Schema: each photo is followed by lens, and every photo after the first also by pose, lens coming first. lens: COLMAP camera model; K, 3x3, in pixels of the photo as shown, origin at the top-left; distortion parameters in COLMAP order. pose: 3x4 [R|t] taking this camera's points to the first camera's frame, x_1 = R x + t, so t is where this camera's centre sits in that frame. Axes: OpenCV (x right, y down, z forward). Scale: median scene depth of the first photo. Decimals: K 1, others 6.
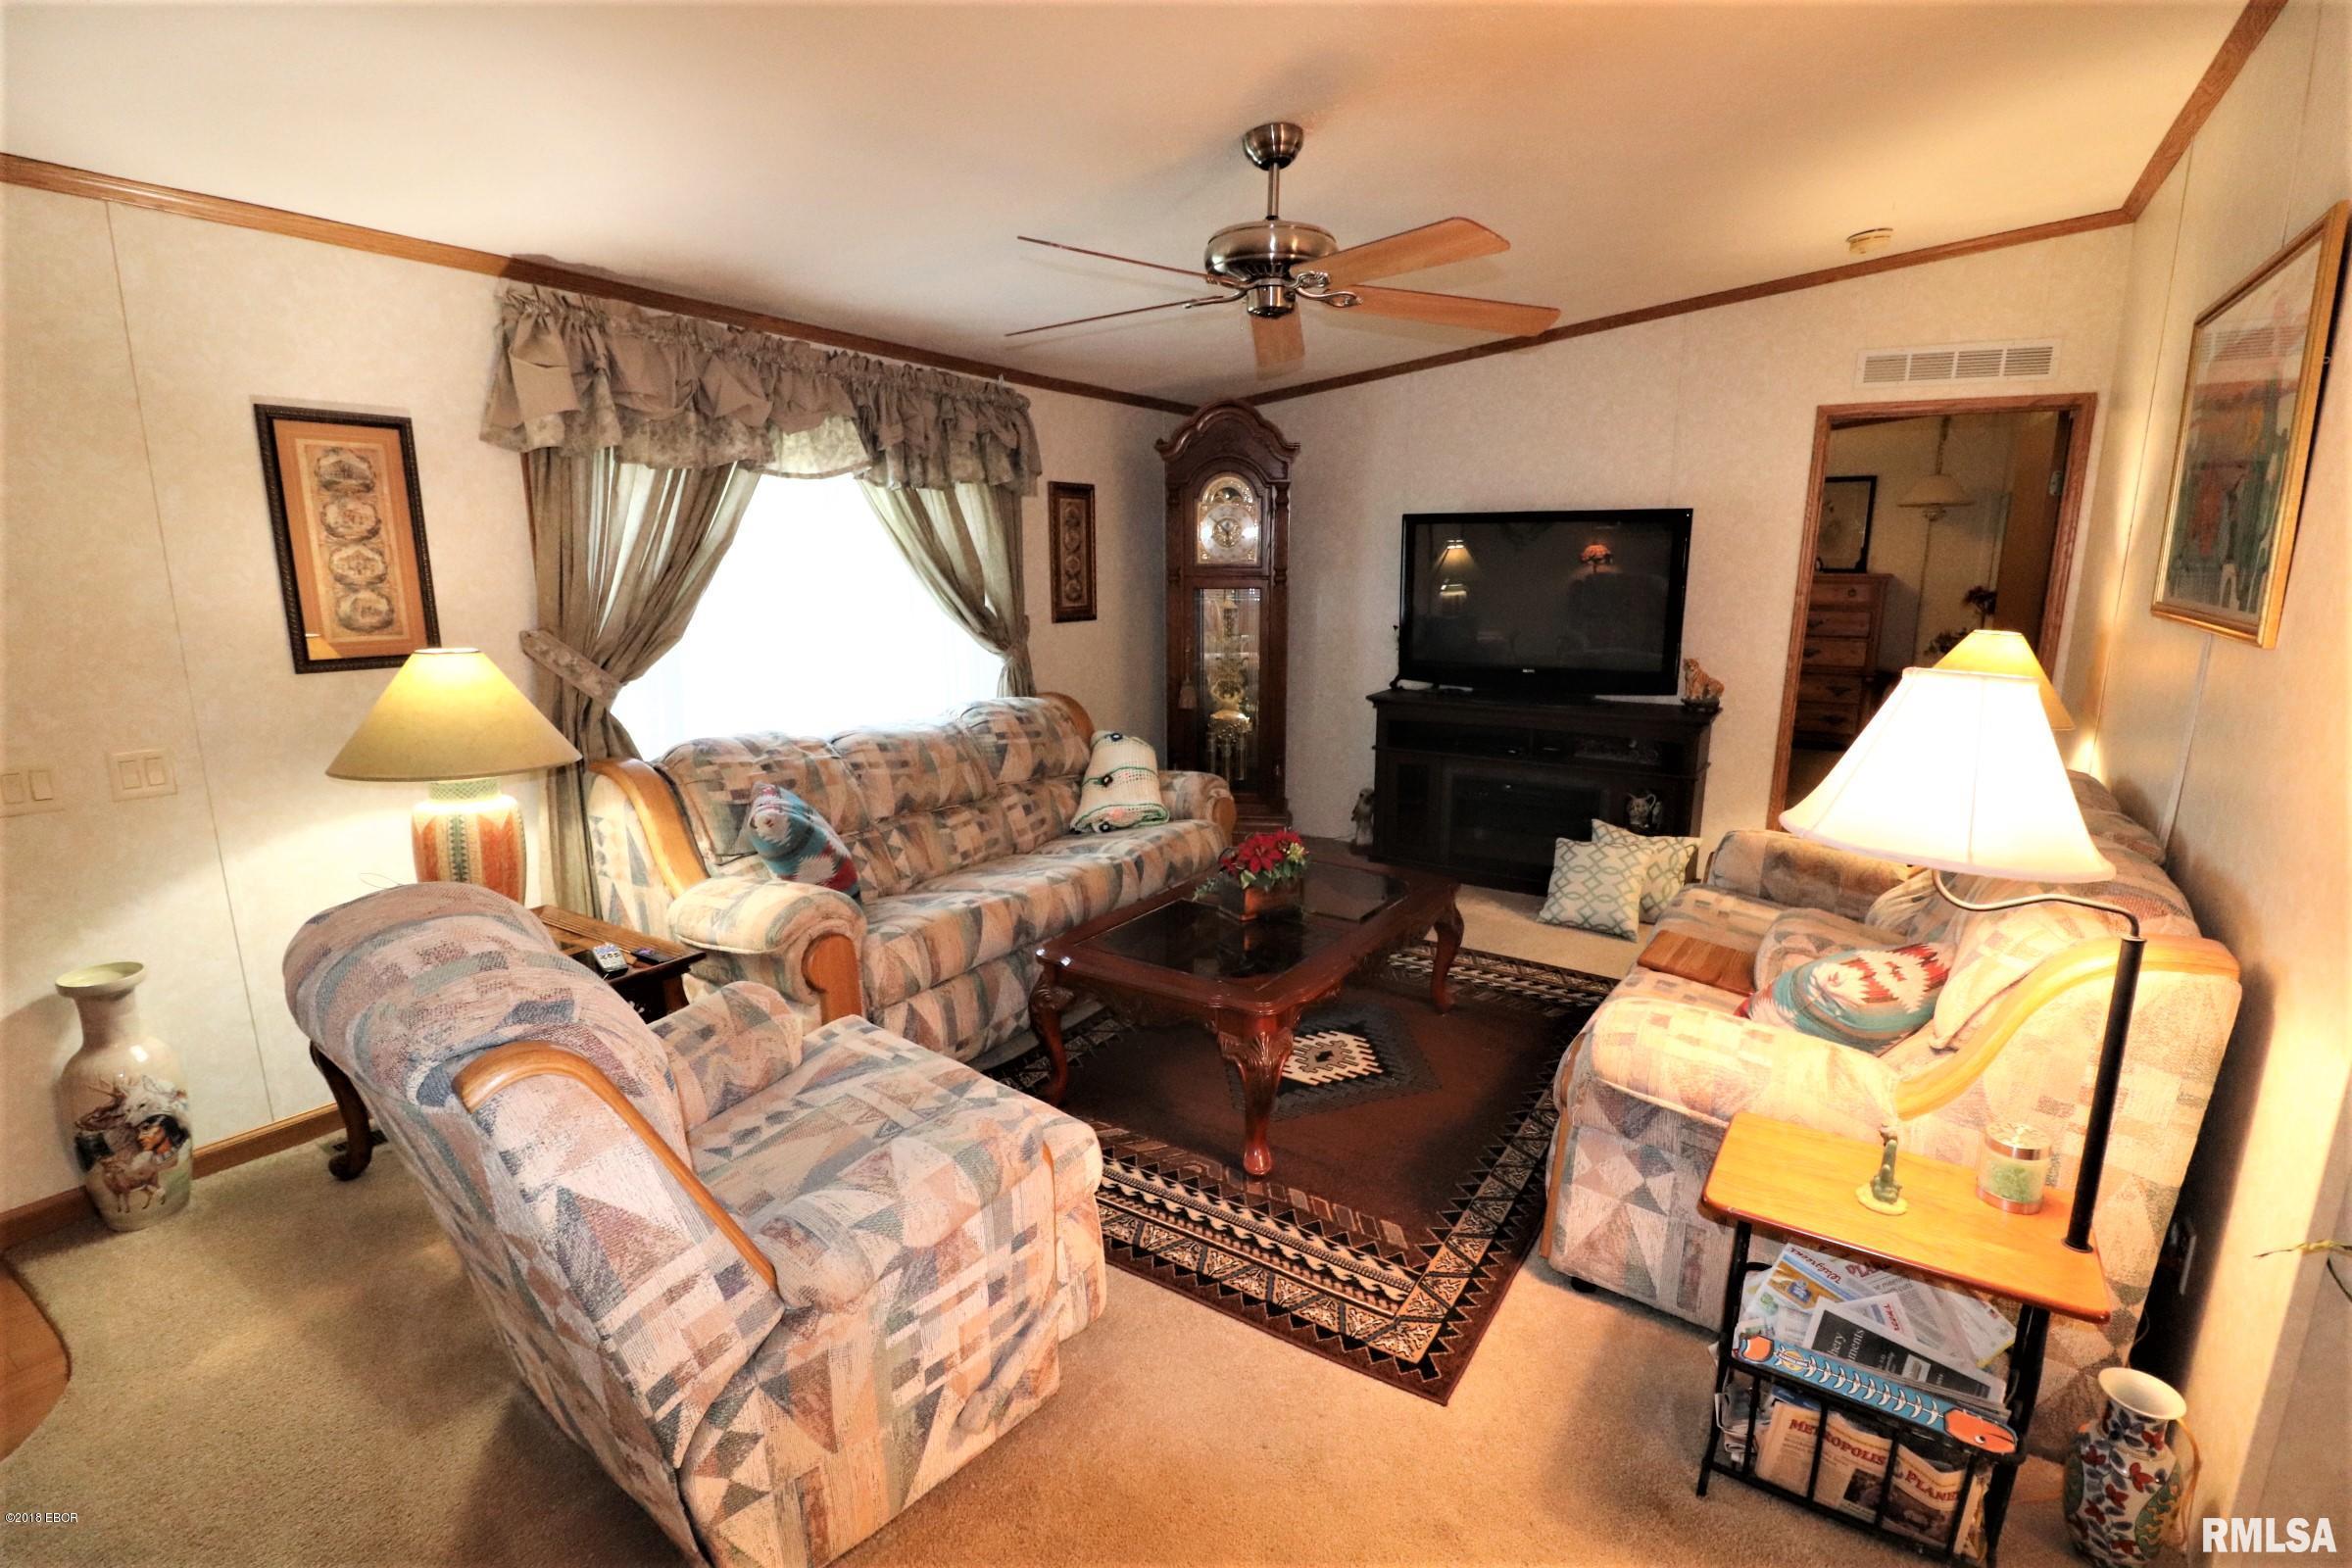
lens RADIAL K [[1091.1, 0, 1192.5], [0, 1091.1, 795.9], [0, 0, 1]] dist [-0.004396, -0.010206]
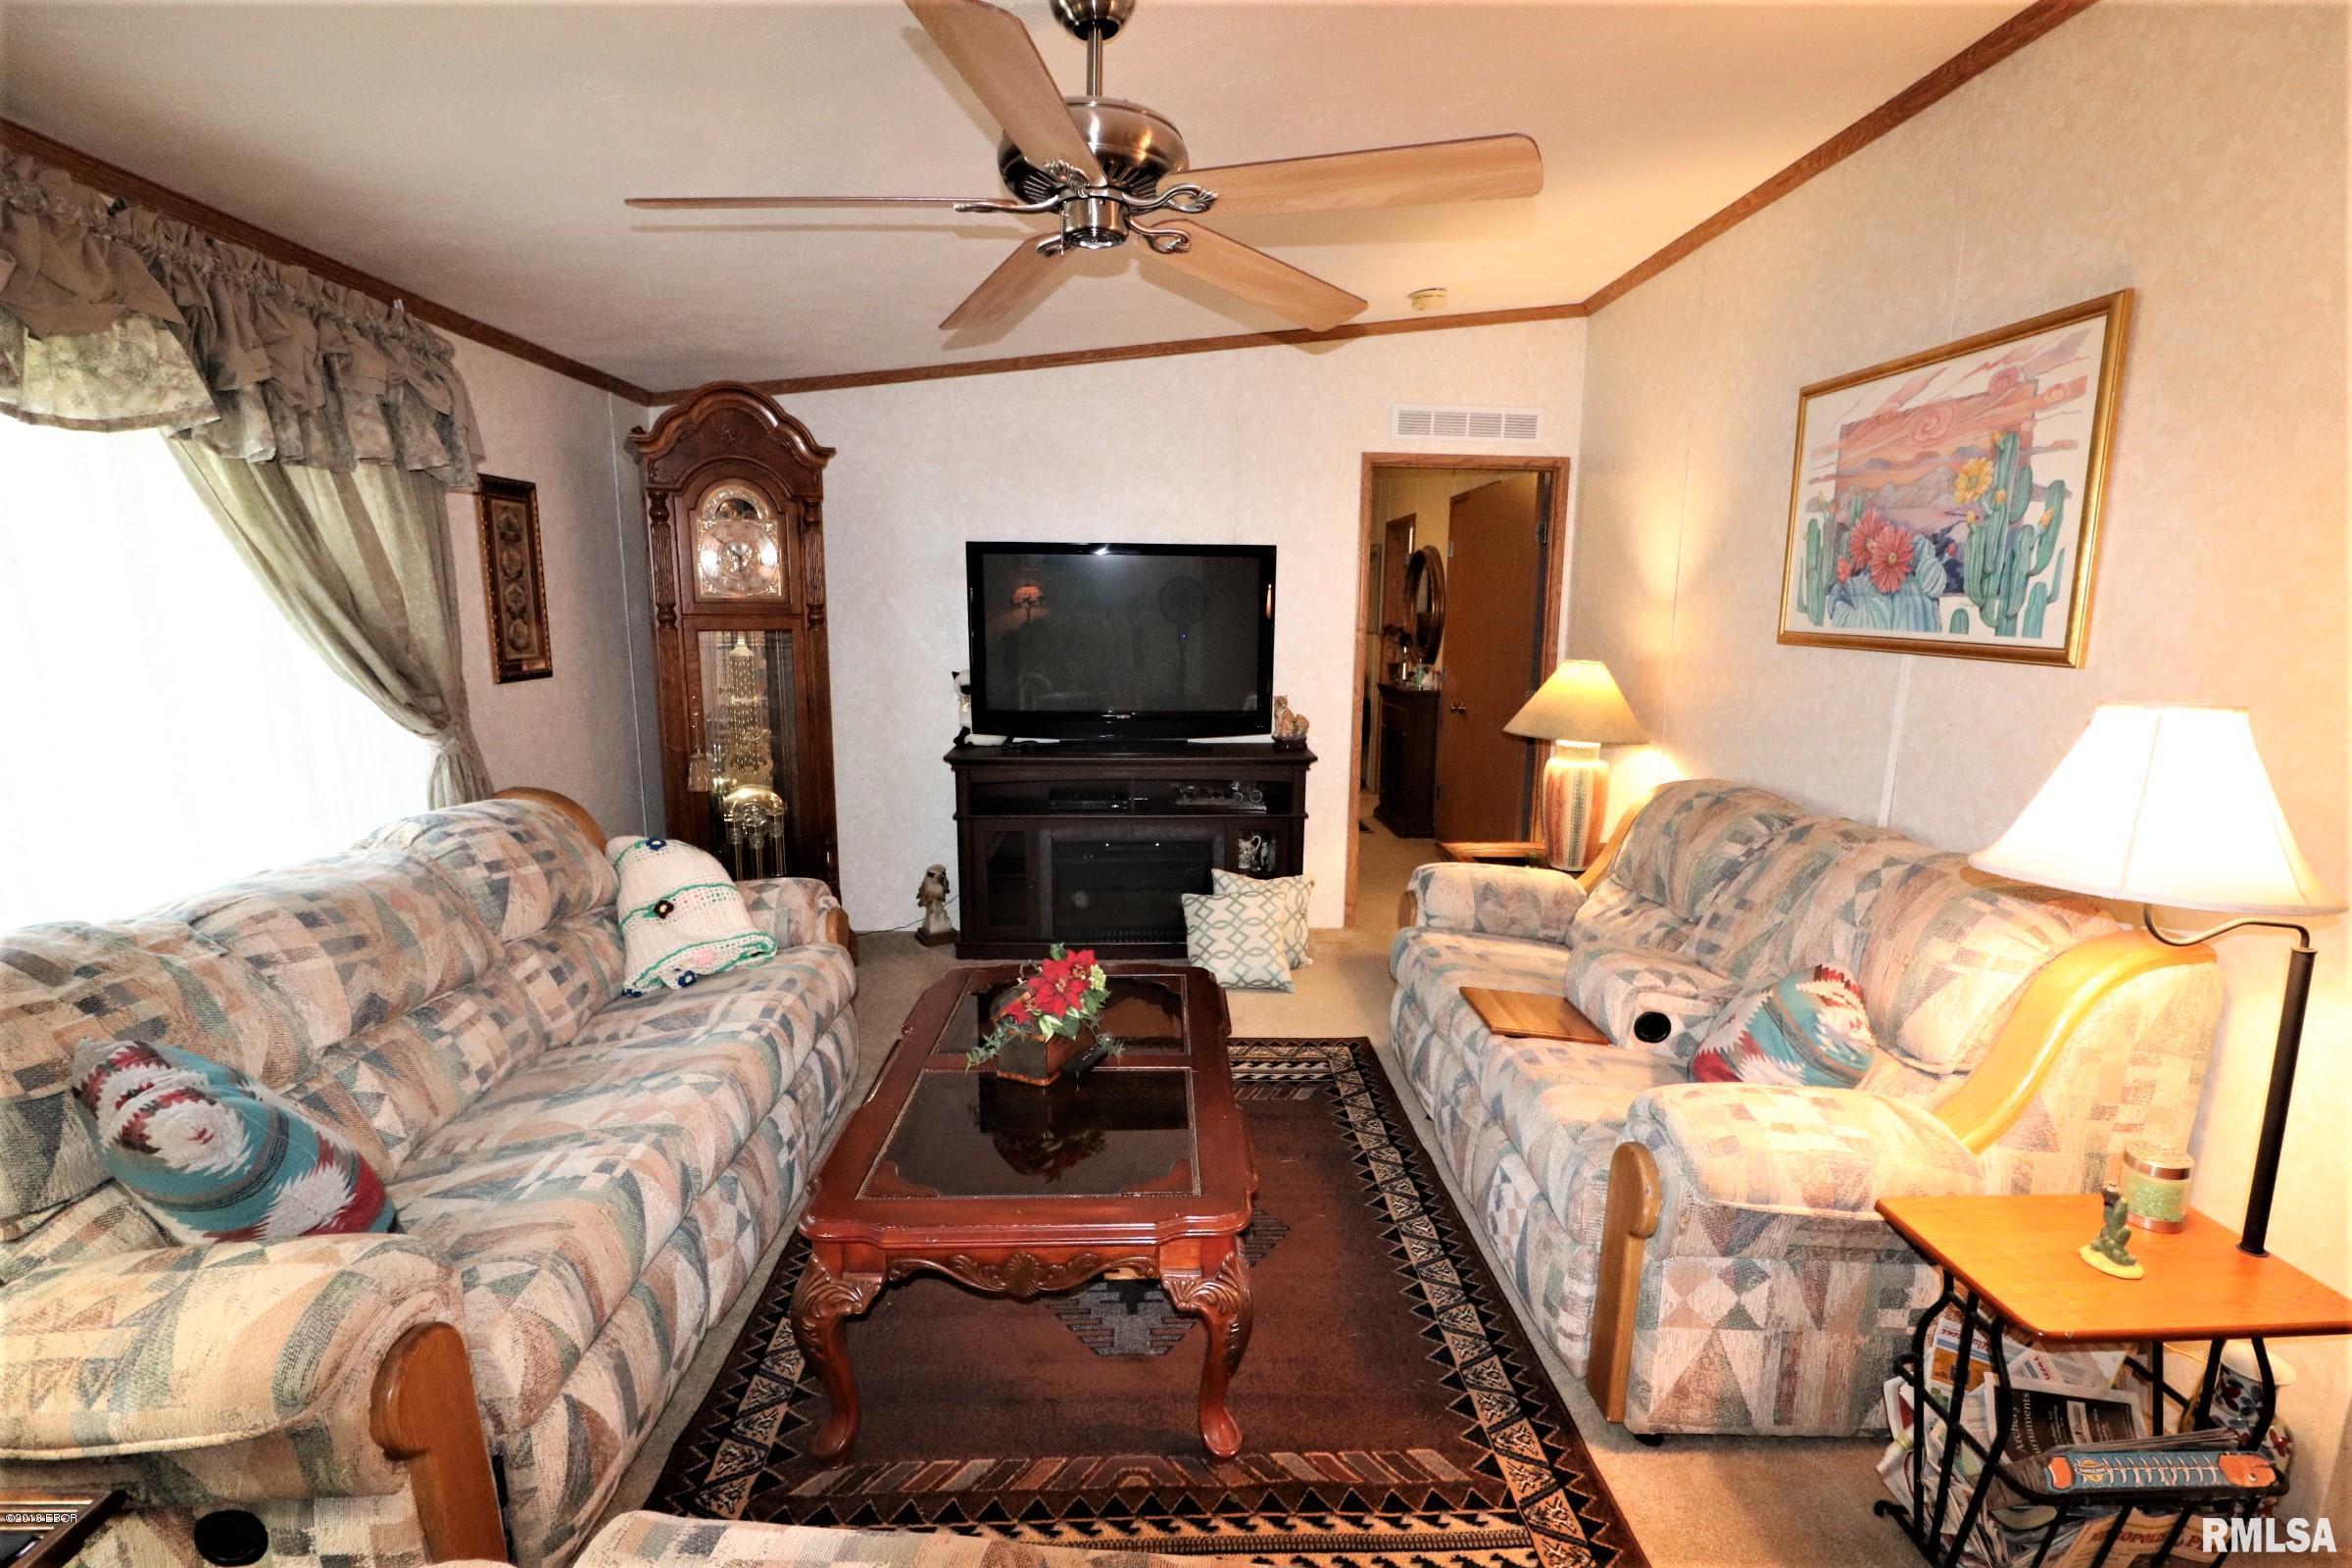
lens RADIAL K [[1091.1, 0, 1195.1], [0, 1091.1, 798.8], [0, 0, 1]] dist [-0.004396, -0.010206]
pose [[0.815845, -0.096191, 0.570214, -0.260751], [0.116064, 0.993241, 0.001492, -0.062477], [-0.566503, 0.064965, 0.821495, 0.334844]]
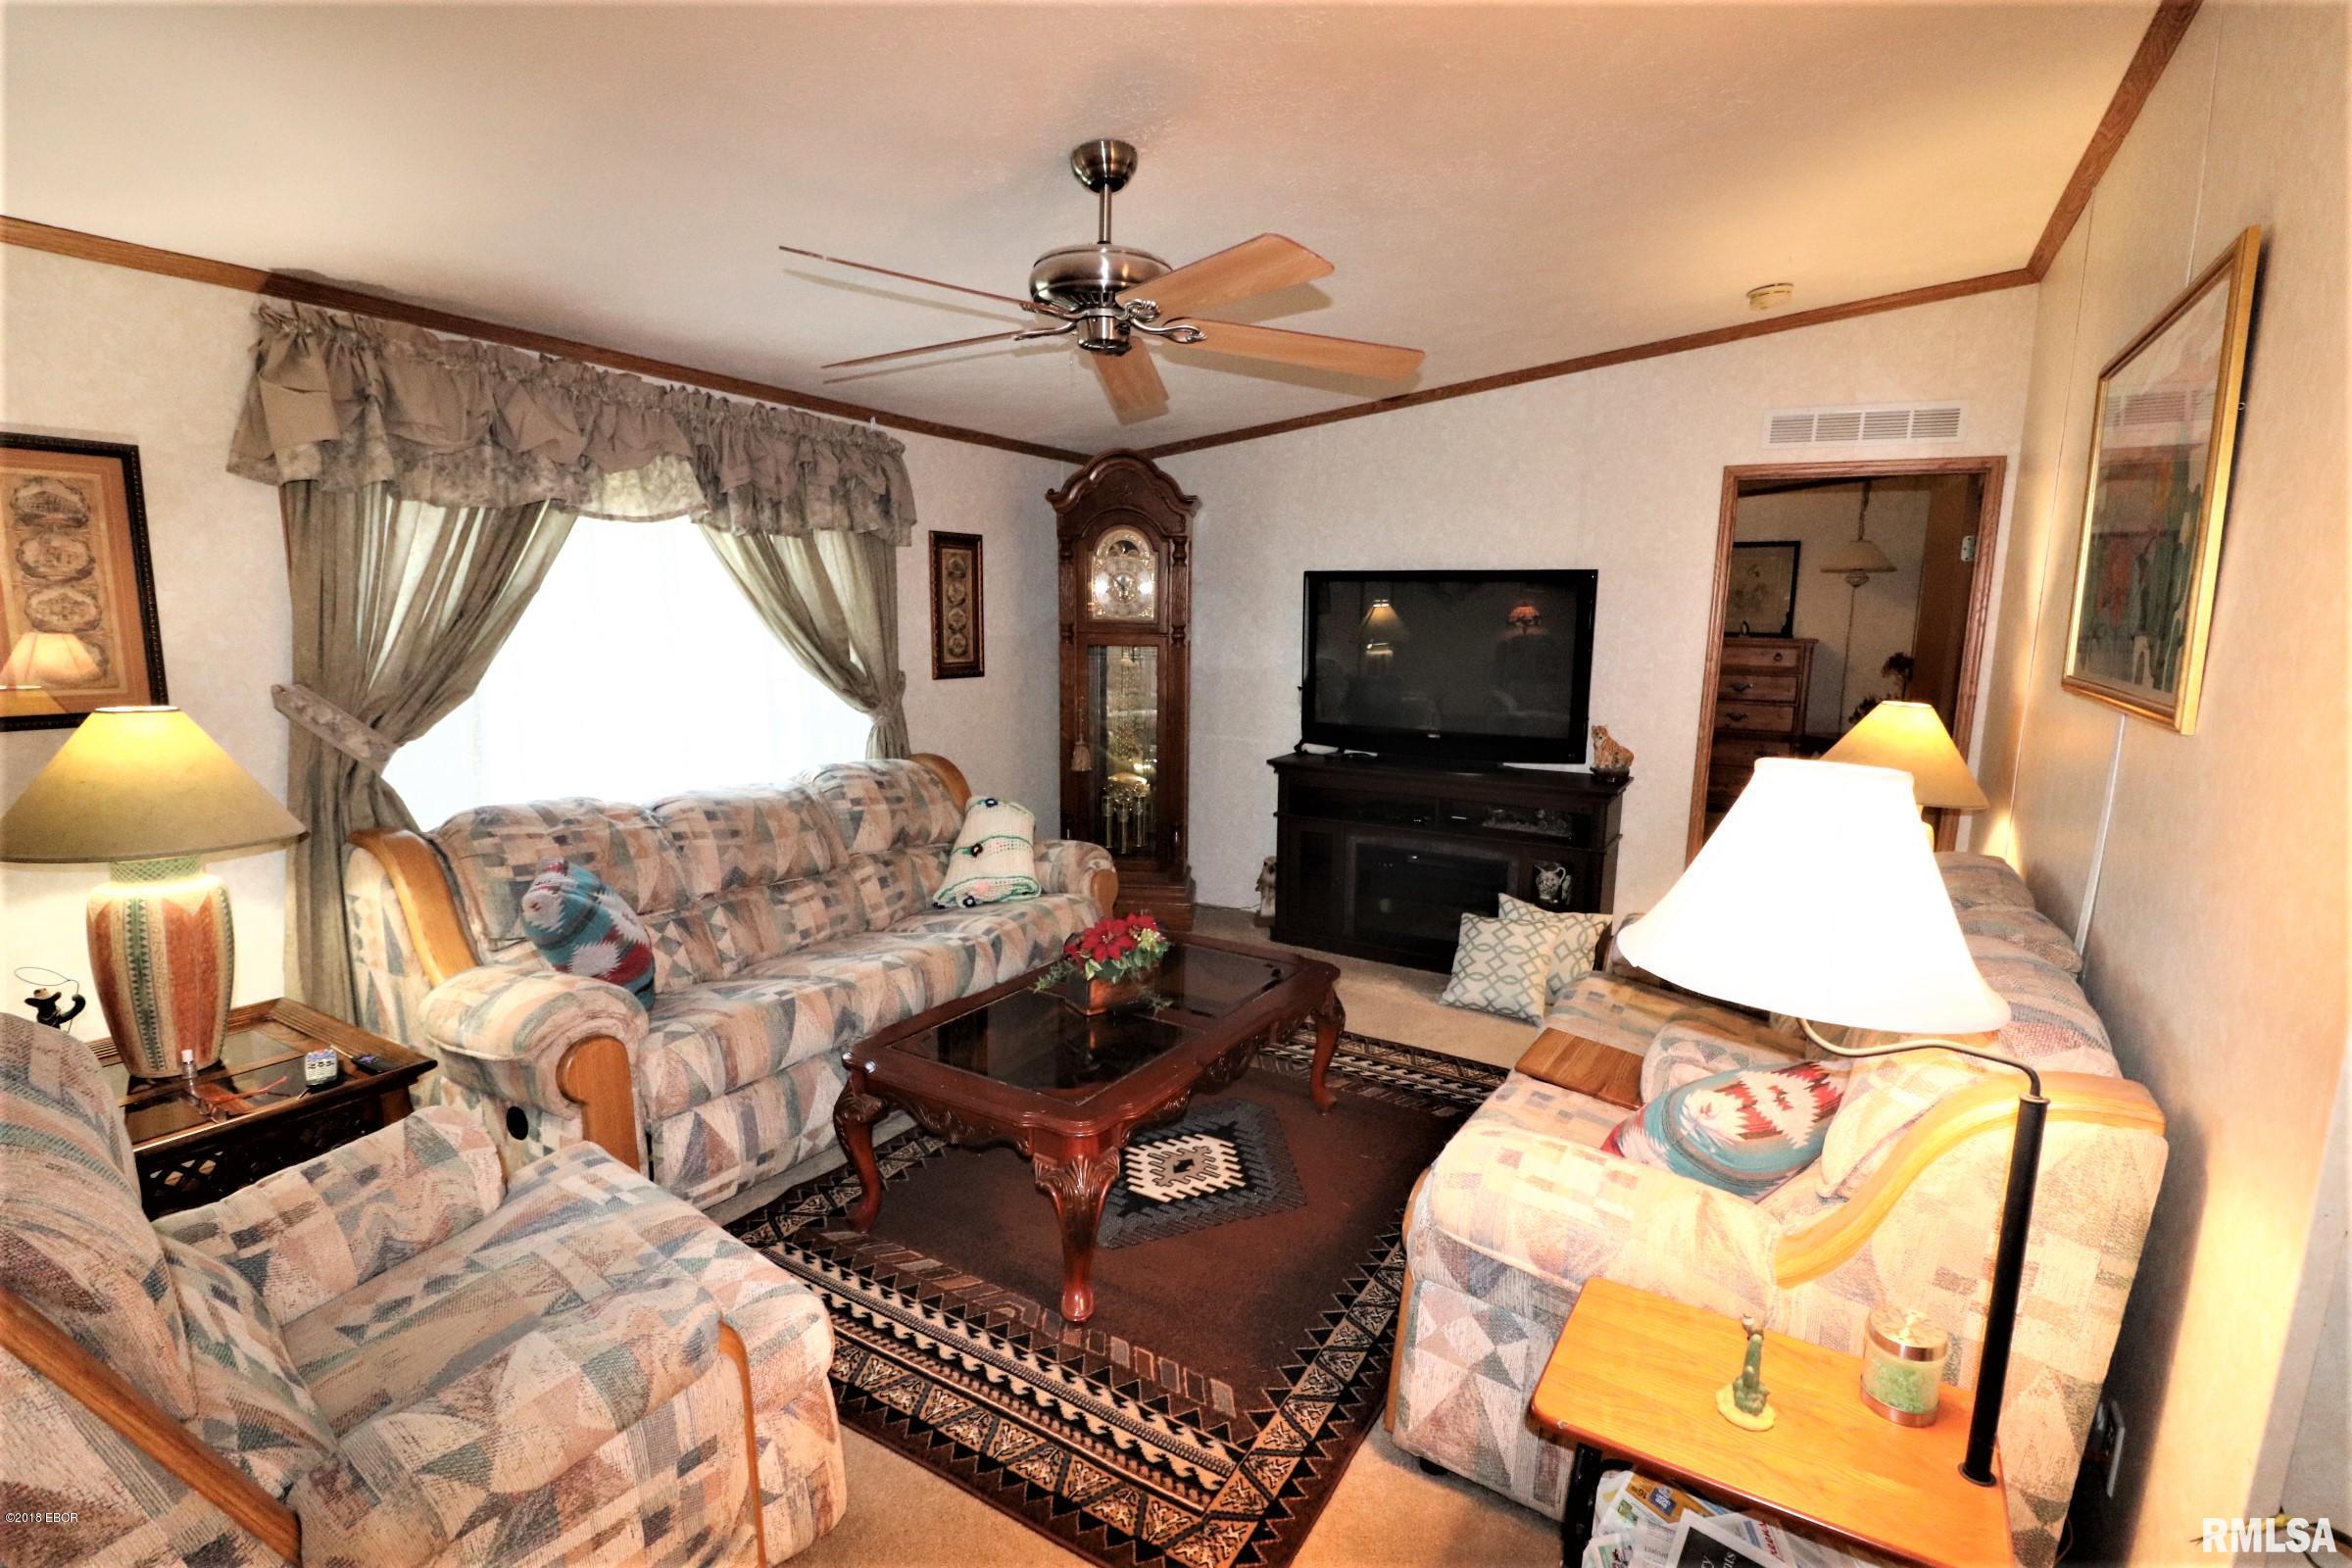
lens RADIAL K [[1091.1, 0, 1190.6], [0, 1091.1, 797.0], [0, 0, 1]] dist [-0.004396, -0.010206]
pose [[0.999286, 0.008640, 0.036791, 0.094369], [-0.006872, 0.998829, -0.047897, -0.022309], [-0.037161, 0.047610, 0.998174, 0.092693]]
